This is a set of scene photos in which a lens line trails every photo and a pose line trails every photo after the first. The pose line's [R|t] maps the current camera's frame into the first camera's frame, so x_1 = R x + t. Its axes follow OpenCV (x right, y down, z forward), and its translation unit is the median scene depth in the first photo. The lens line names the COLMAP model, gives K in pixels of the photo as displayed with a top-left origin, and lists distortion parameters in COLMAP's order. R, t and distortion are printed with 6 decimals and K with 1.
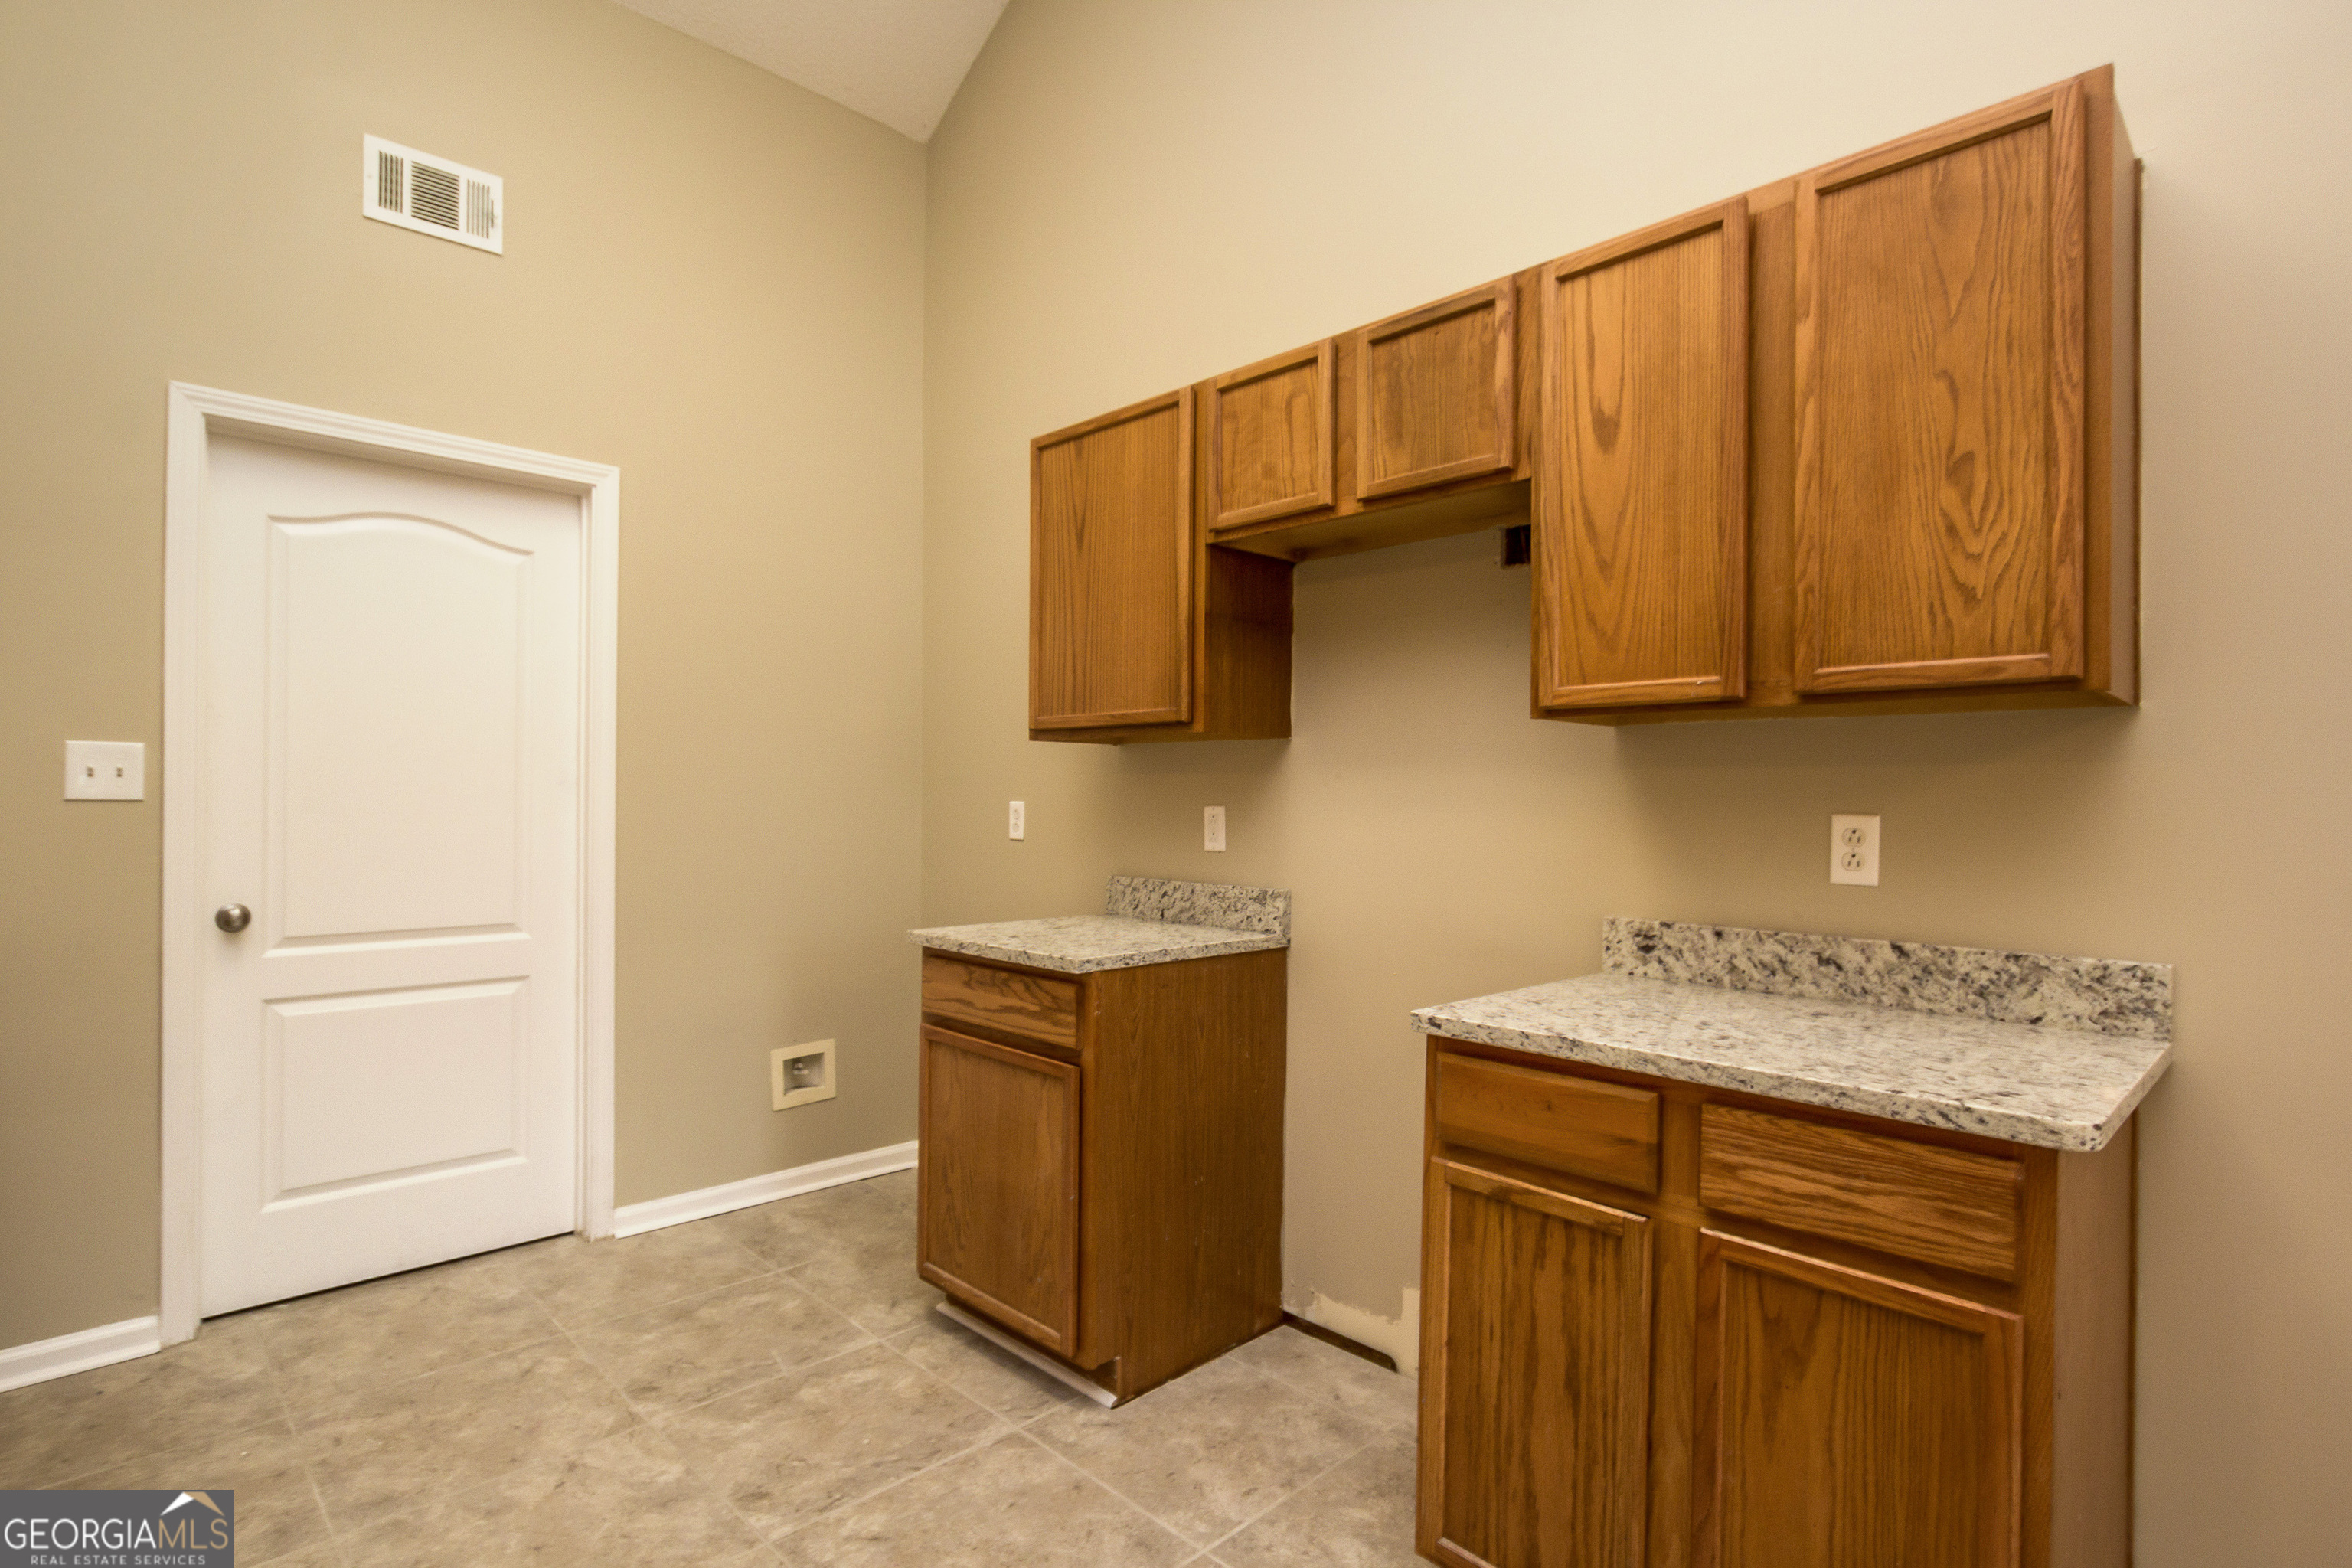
lens RADIAL K [[1151.9, 0, 1176.0], [0, 1151.9, 784.0], [0, 0, 1]] dist [-0.000414, -0.000081]
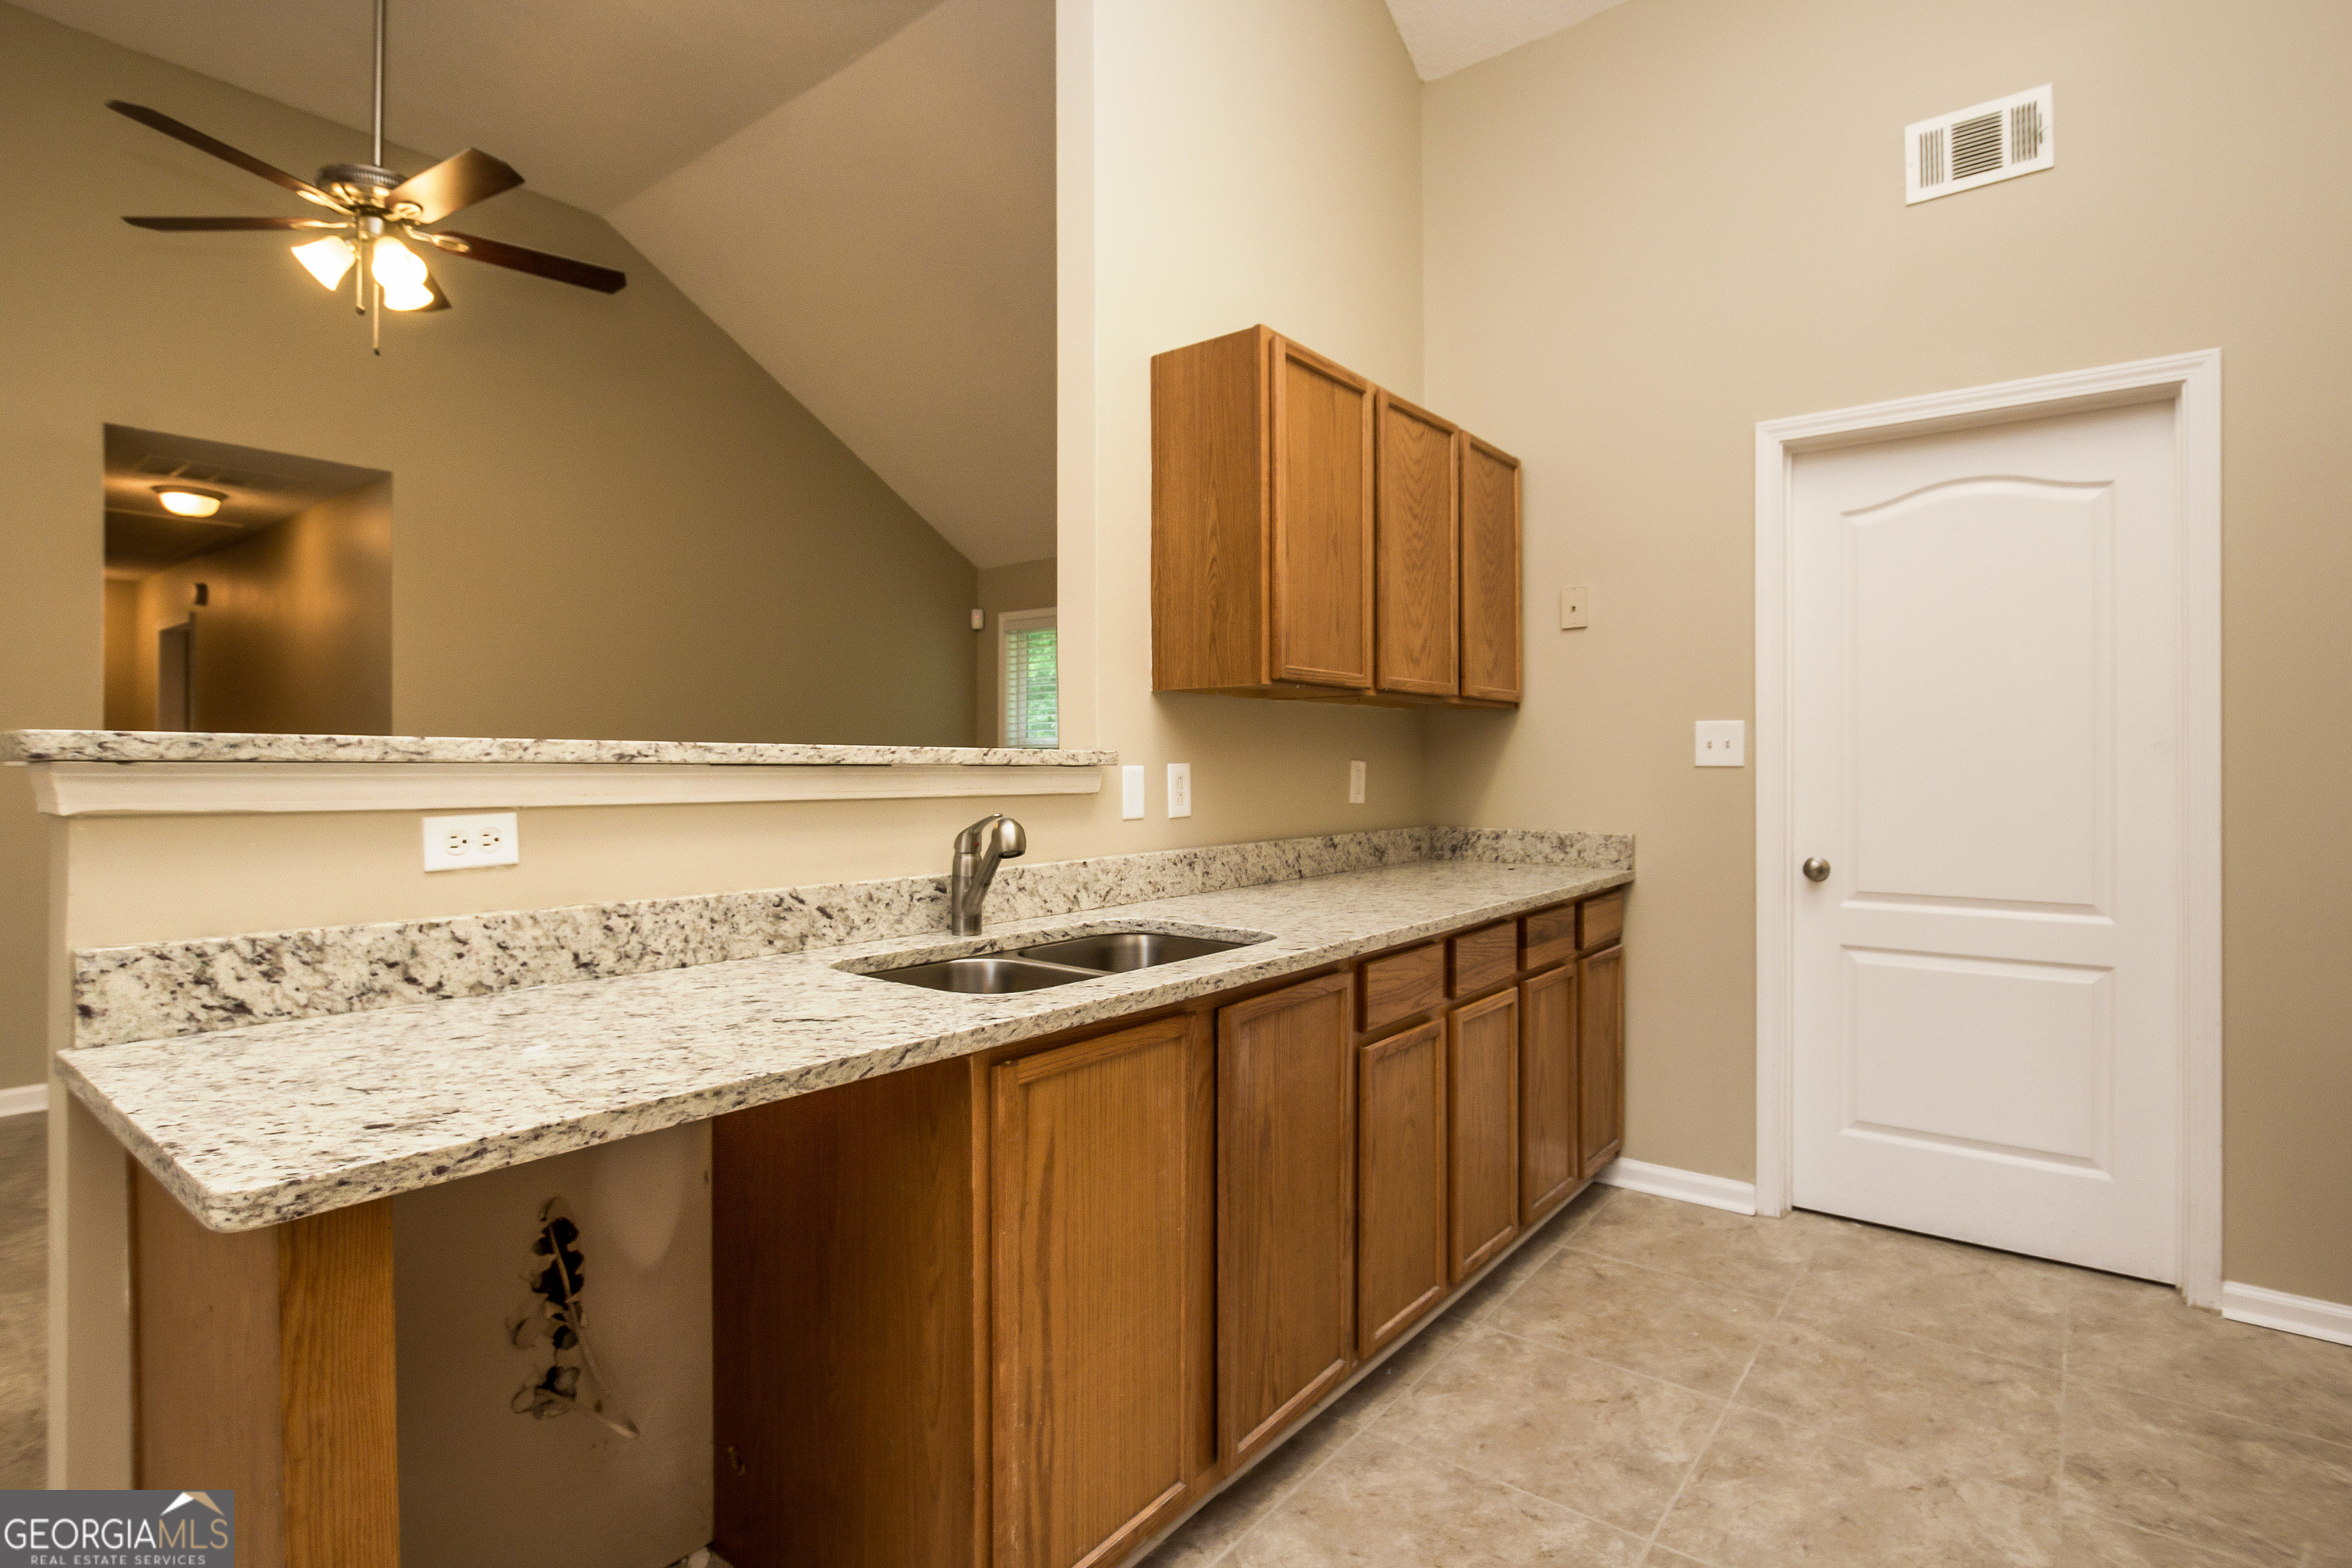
lens RADIAL K [[1165.2, 0, 1172.8], [0, 1165.2, 755.7], [0, 0, 1]] dist [-0.014379, 0.000972]
pose [[0.127054, -0.016688, -0.991755, 0.256782], [0.009754, 0.999831, -0.015574, 0.015473], [0.991848, -0.007695, 0.127195, 0.221243]]
